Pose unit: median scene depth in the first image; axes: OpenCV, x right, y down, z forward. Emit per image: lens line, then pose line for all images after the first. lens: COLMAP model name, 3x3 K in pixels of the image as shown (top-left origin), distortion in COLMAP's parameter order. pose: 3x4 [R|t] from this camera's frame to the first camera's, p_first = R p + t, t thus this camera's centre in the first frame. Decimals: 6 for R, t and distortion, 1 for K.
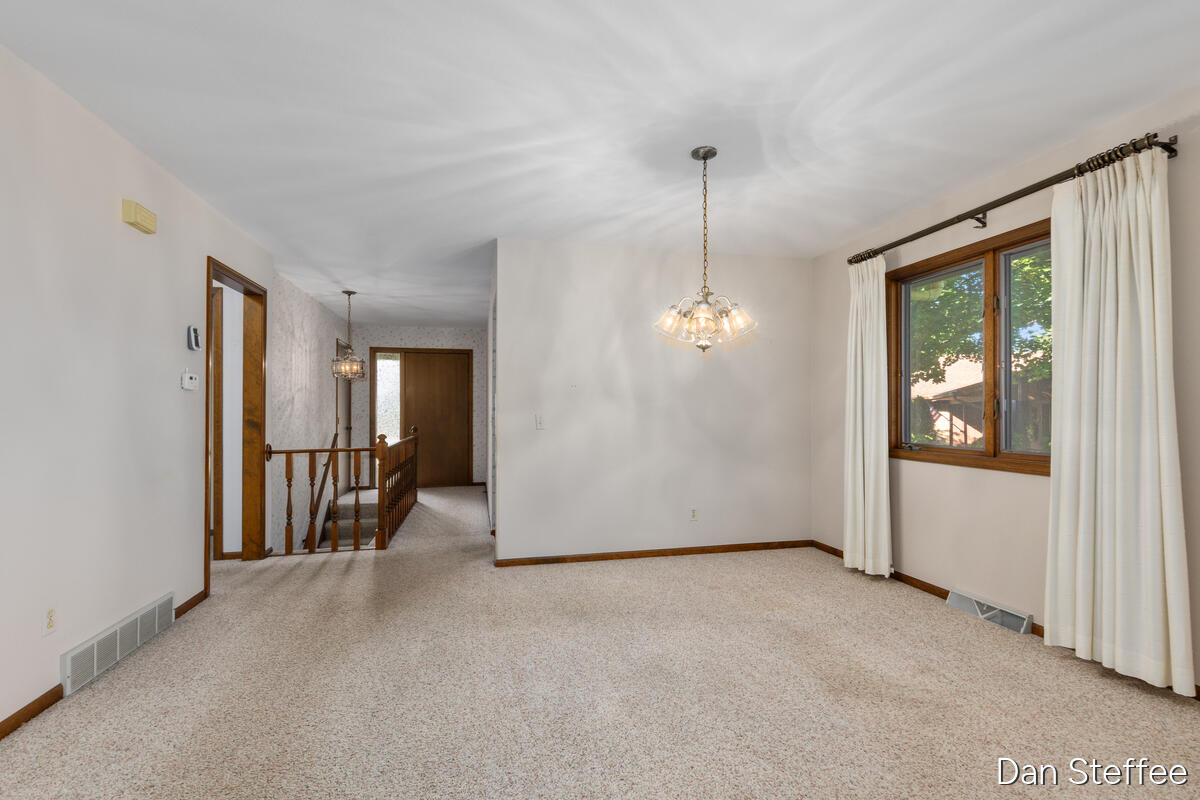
lens RADIAL K [[547.2, 0, 596.4], [0, 547.2, 406.9], [0, 0, 1]] dist [0.004044, 0.000249]
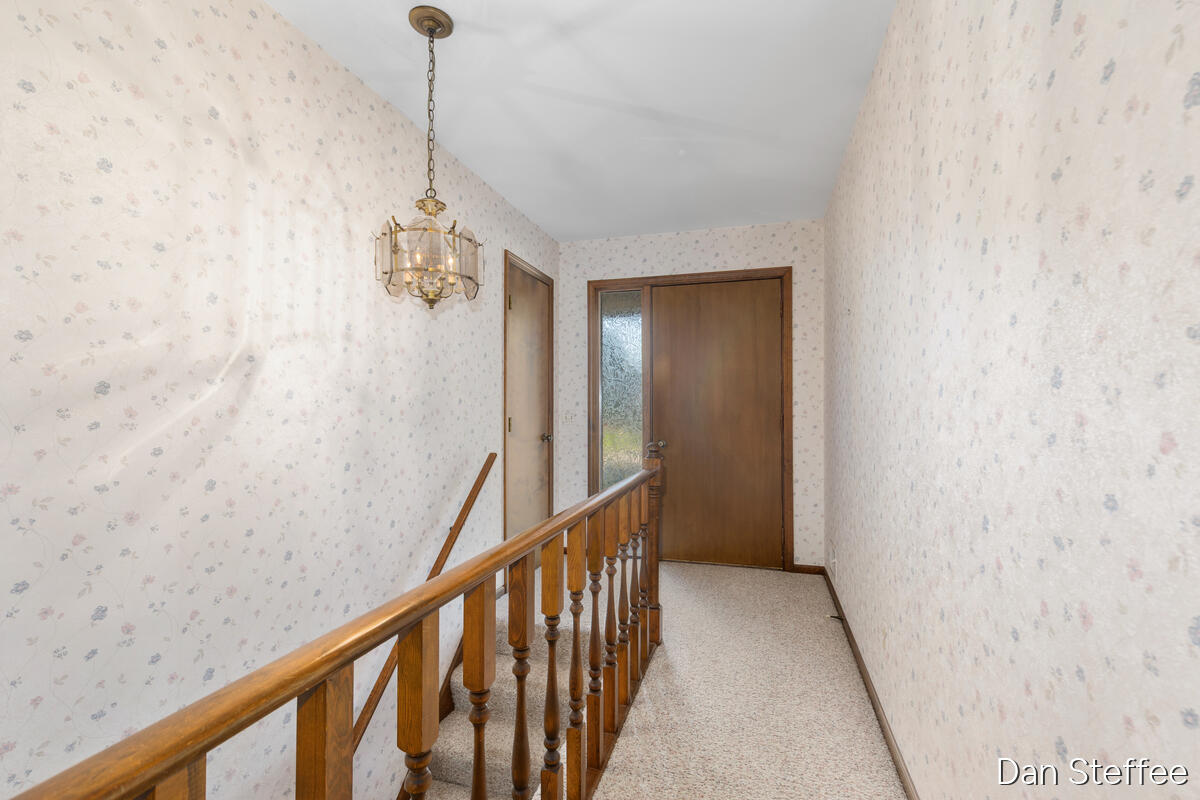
lens RADIAL K [[547.2, 0, 597.1], [0, 547.2, 396.8], [0, 0, 1]] dist [0.004044, 0.000249]
pose [[0.879608, 0.000156, -0.475700, -0.155600], [0.004269, 0.999957, 0.008222, -0.002588], [0.475681, -0.009263, 0.879569, 0.536620]]
